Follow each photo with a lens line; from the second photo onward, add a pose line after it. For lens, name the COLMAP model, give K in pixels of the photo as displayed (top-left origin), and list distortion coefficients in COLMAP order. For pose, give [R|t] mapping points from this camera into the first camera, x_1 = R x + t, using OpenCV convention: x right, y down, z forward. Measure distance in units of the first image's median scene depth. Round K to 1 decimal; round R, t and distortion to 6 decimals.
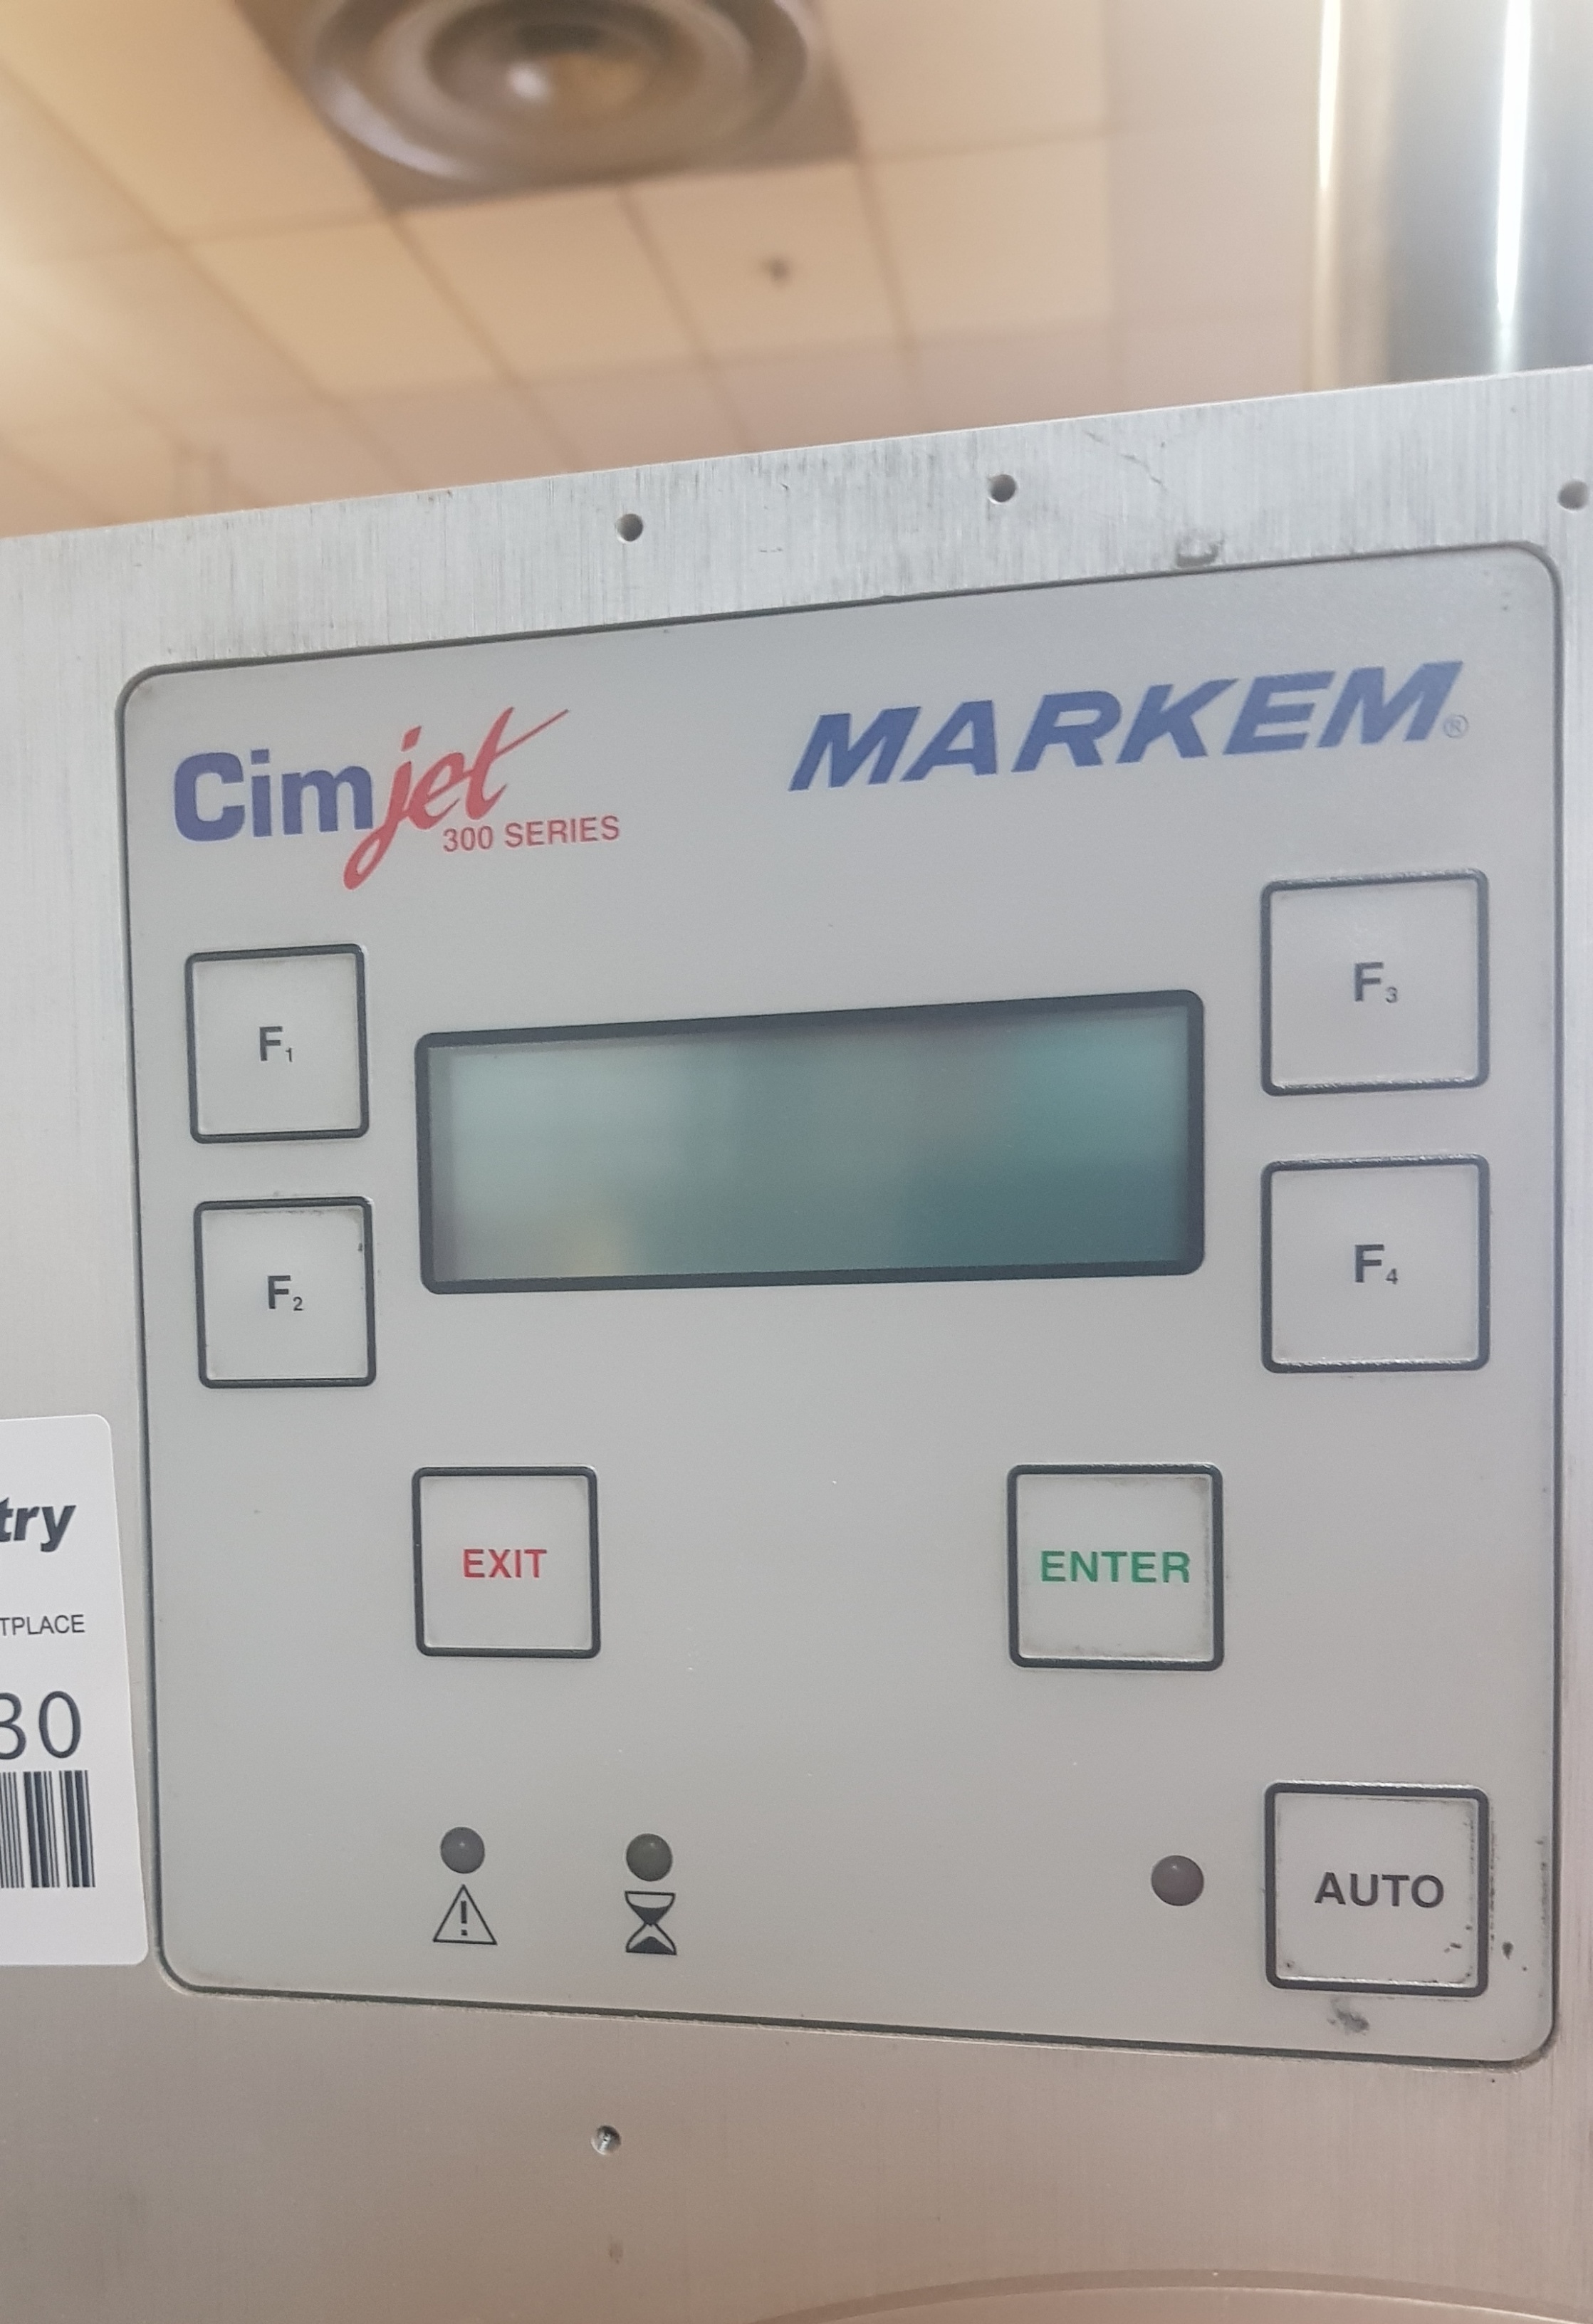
lens RADIAL K [[2021.9, 0, 796.5], [0, 2021.9, 1162.0], [0, 0, 1]] dist [0.005416, 0.003359]
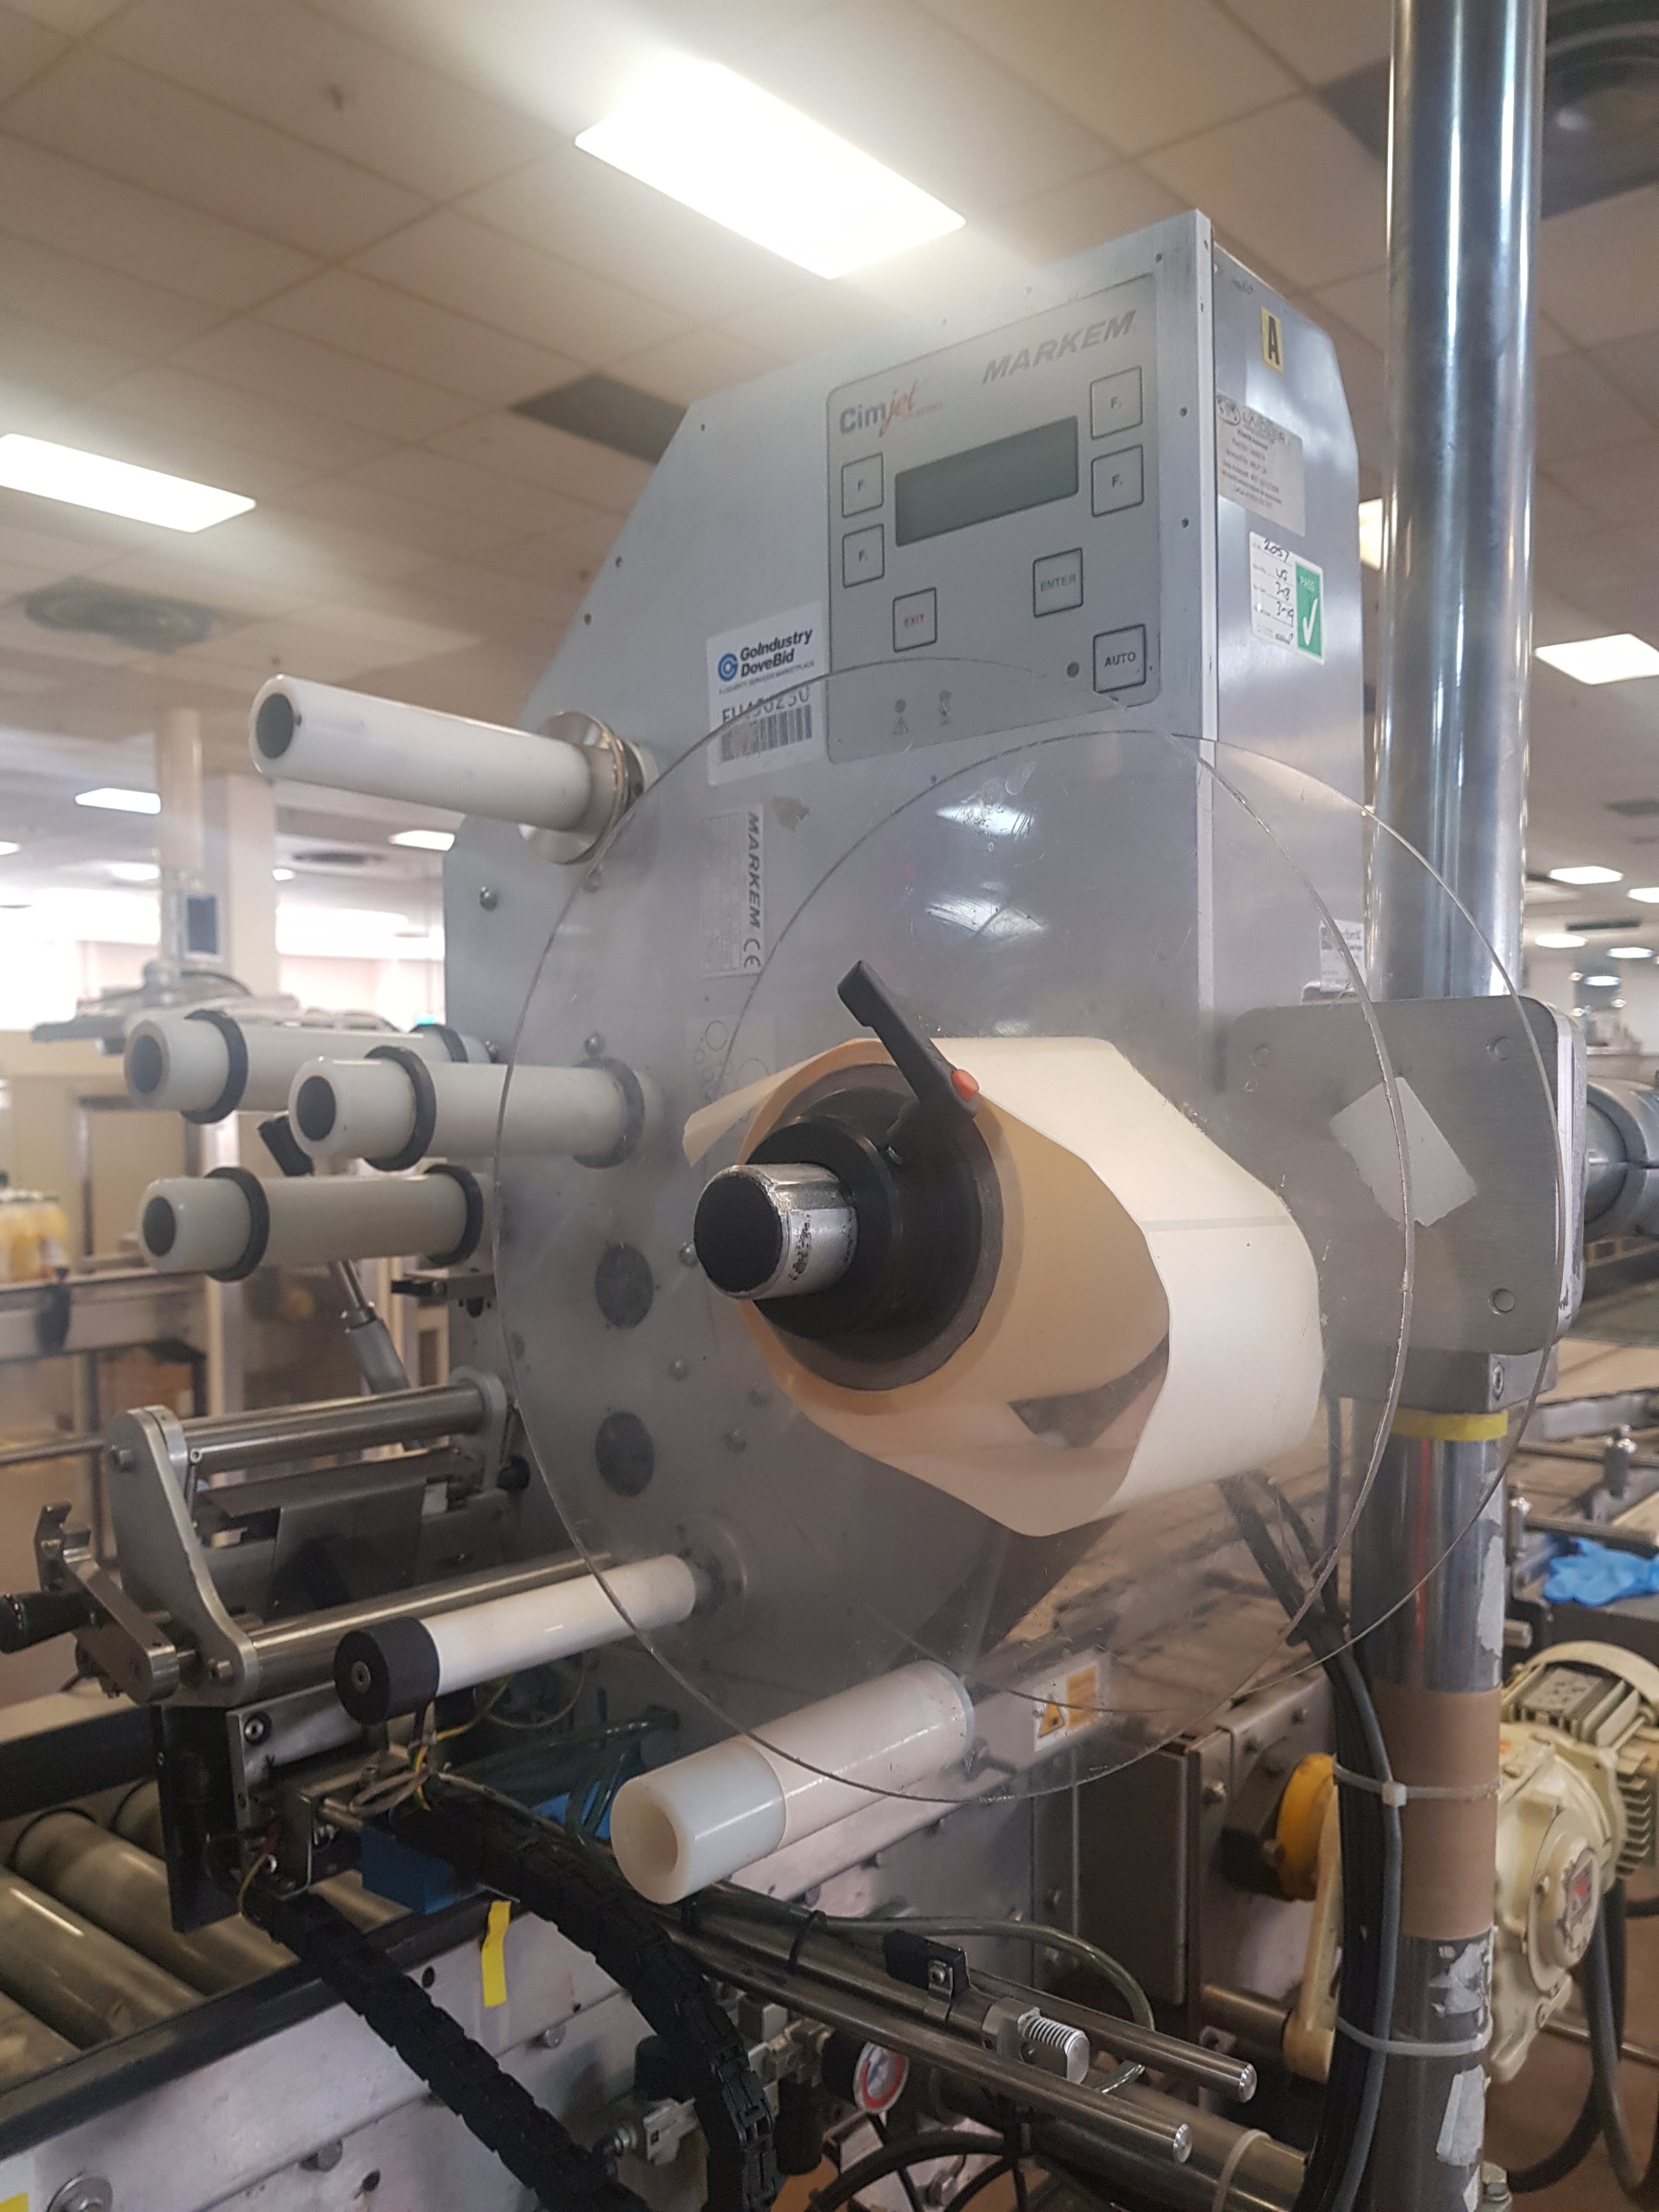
lens RADIAL K [[1743.5, 0, 817.2], [0, 1743.5, 1096.5], [0, 0, 1]] dist [0.096245, -0.188169]
pose [[0.891747, 0.016968, -0.452216, 1.189500], [-0.050938, 0.996710, -0.063047, 1.313504], [0.449658, 0.079257, 0.889677, -1.882782]]
